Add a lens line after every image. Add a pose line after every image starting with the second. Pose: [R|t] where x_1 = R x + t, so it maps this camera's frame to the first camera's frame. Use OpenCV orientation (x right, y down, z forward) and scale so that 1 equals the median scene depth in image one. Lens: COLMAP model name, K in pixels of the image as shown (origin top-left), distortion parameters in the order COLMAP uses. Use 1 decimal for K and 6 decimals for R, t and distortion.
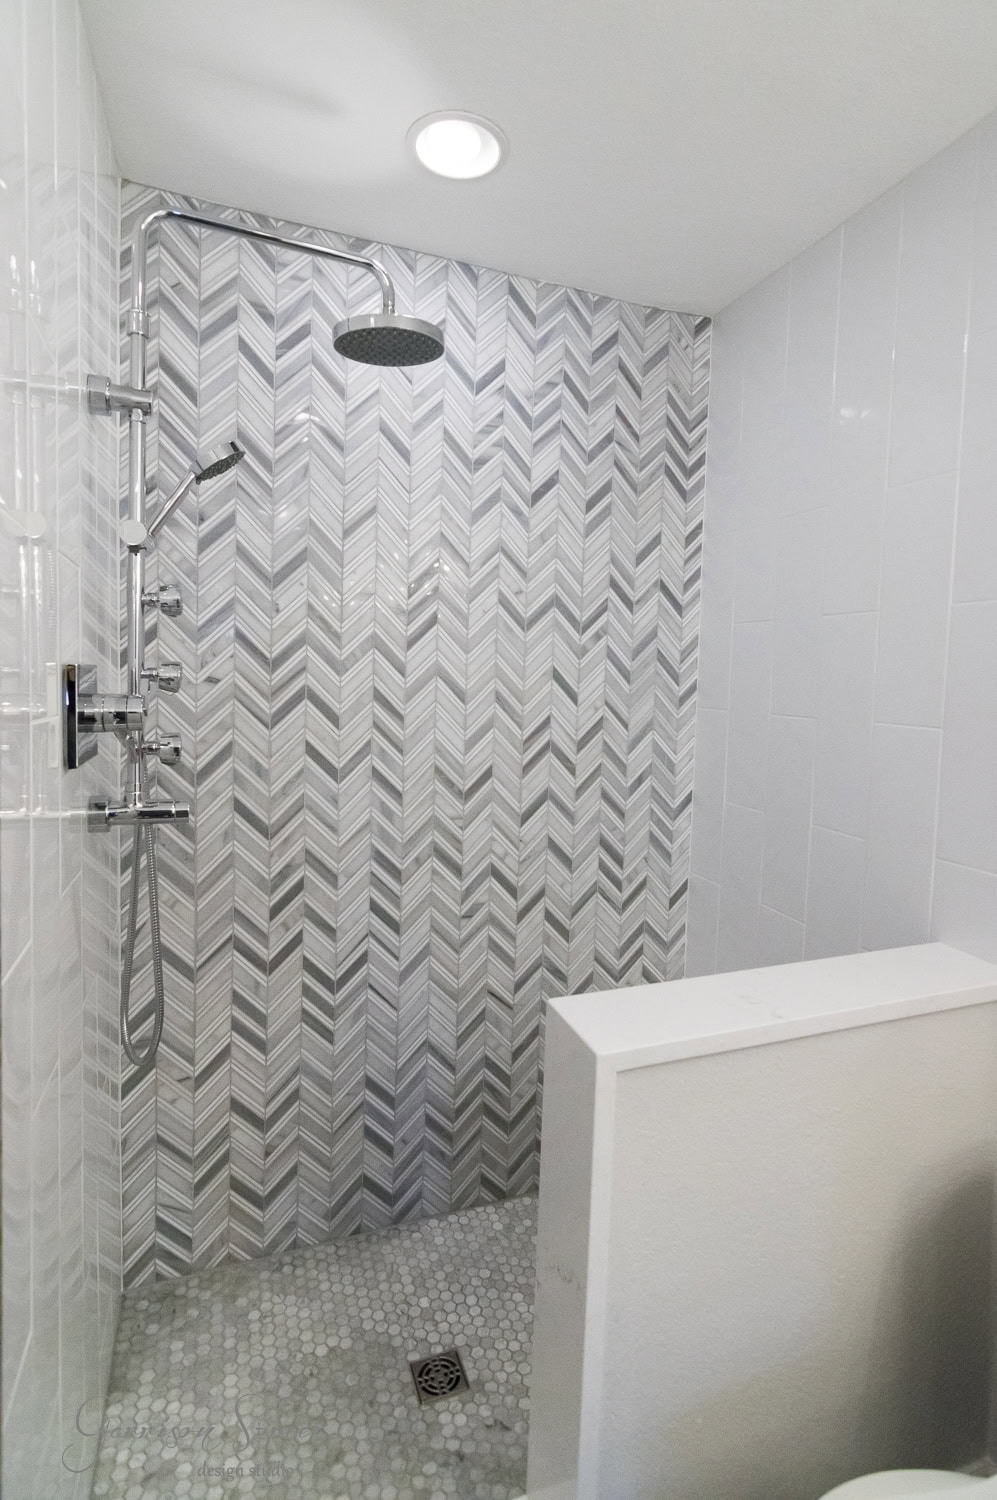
lens RADIAL K [[691.7, 0, 483.8], [0, 691.7, 724.2], [0, 0, 1]] dist [-0.002203, -0.001554]
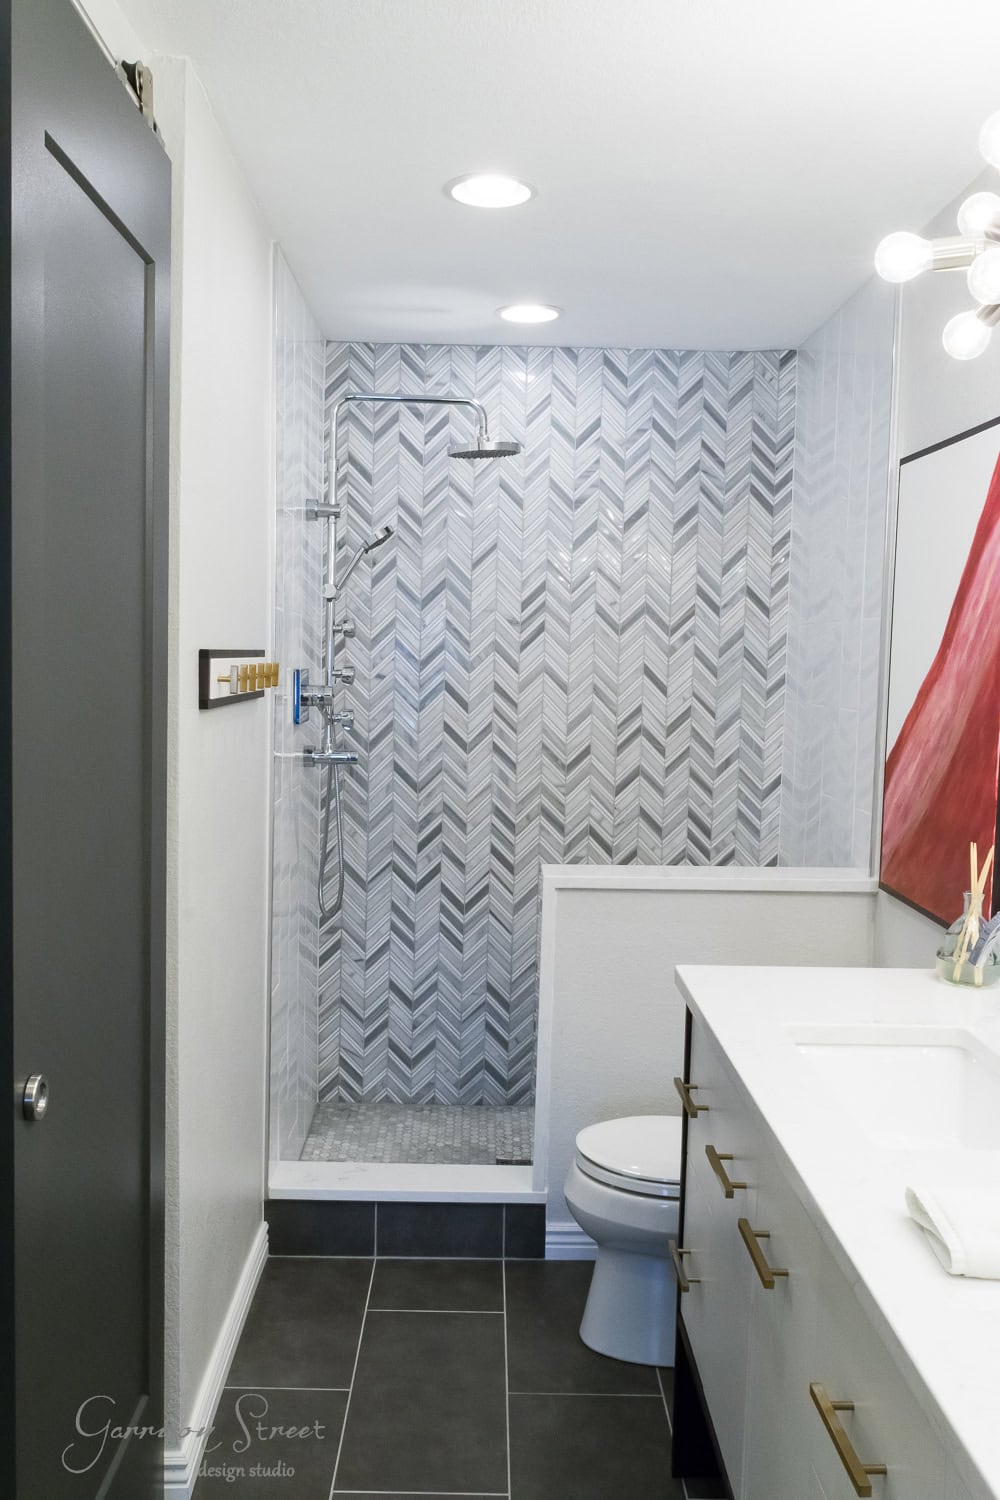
lens RADIAL K [[1218.5, 0, 468.8], [0, 1218.5, 794.5], [0, 0, 1]] dist [-0.005409, 0.007613]
pose [[0.933221, 0.031475, -0.357922, 0.631785], [-0.017417, 0.998947, 0.042435, 0.063953], [0.358881, -0.033367, 0.932787, -1.184001]]
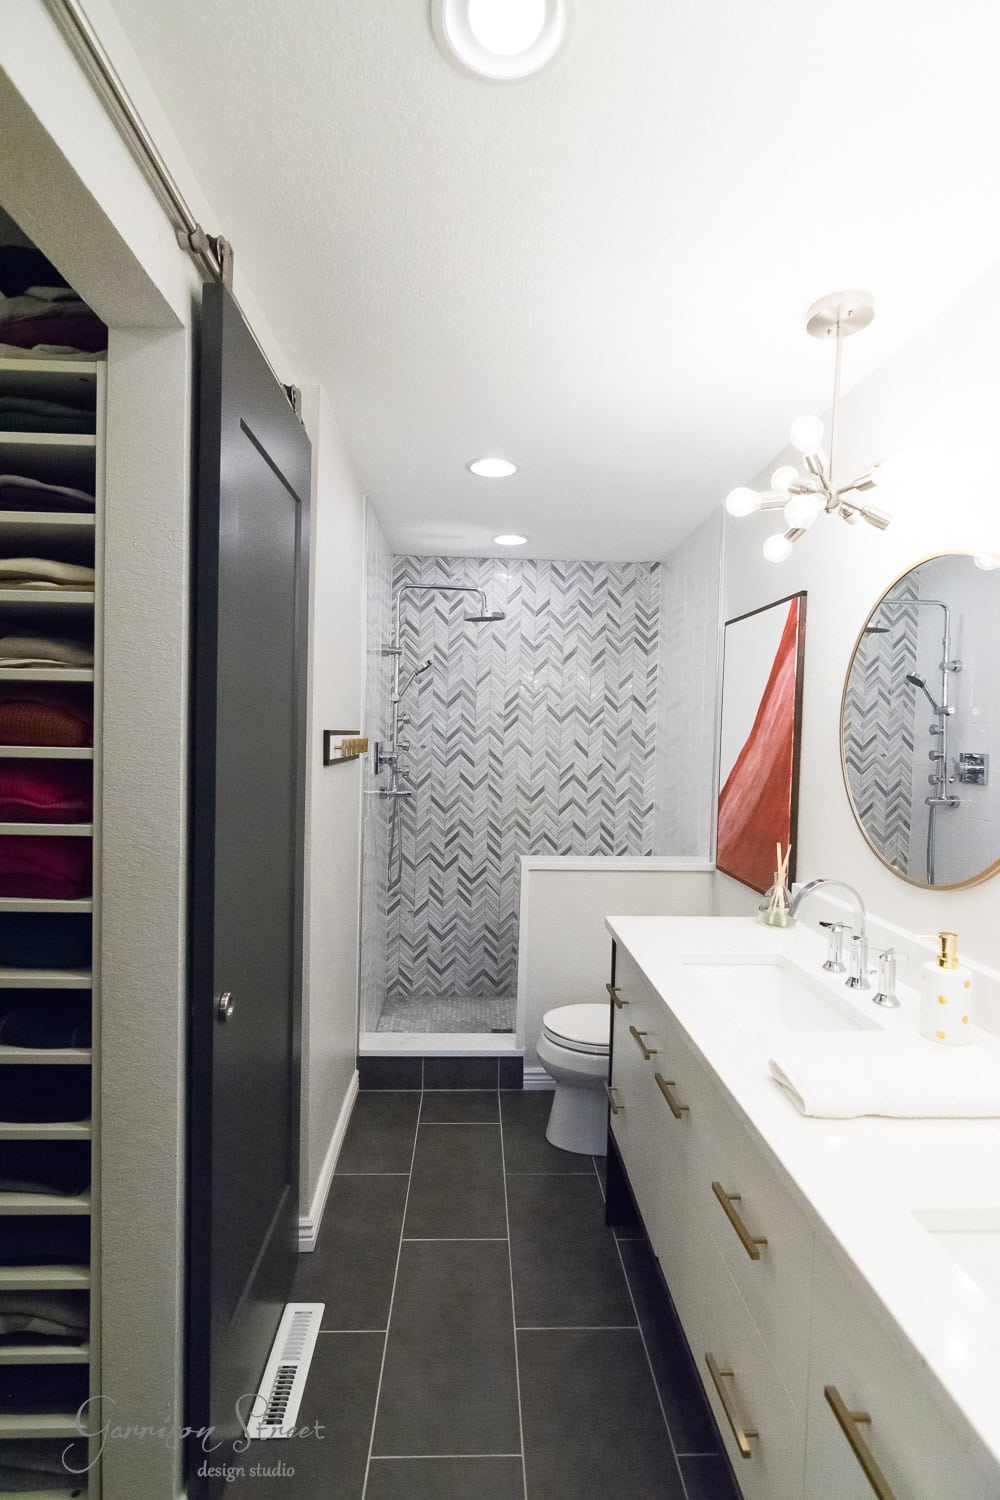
lens RADIAL K [[691.7, 0, 490.1], [0, 691.7, 784.5], [0, 0, 1]] dist [-0.002203, -0.001554]
pose [[0.944790, 0.014909, -0.327336, 0.592200], [-0.015837, 0.999875, -0.000170, 0.063137], [0.327293, 0.005344, 0.944908, -1.153091]]
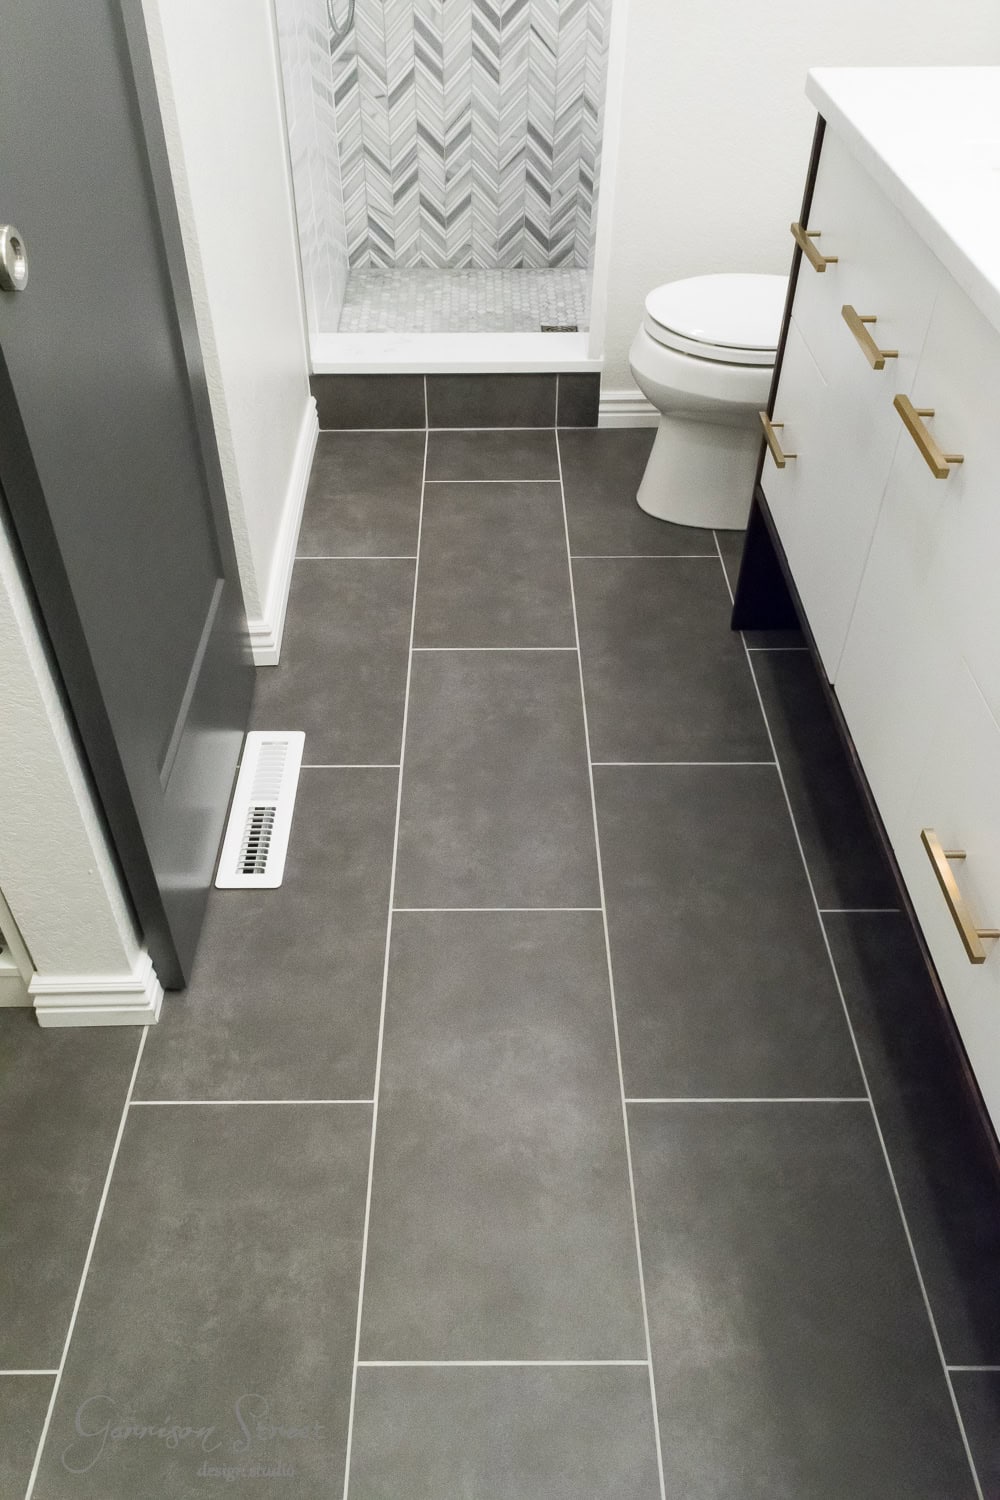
lens RADIAL K [[1111.9, 0, 501.9], [0, 1111.9, 735.8], [0, 0, 1]] dist [0.004780, 0.000577]
pose [[0.940620, 0.217080, -0.260980, 0.516553], [-0.002573, 0.773343, 0.633983, 0.131297], [0.339452, -0.595666, 0.727980, -1.013745]]
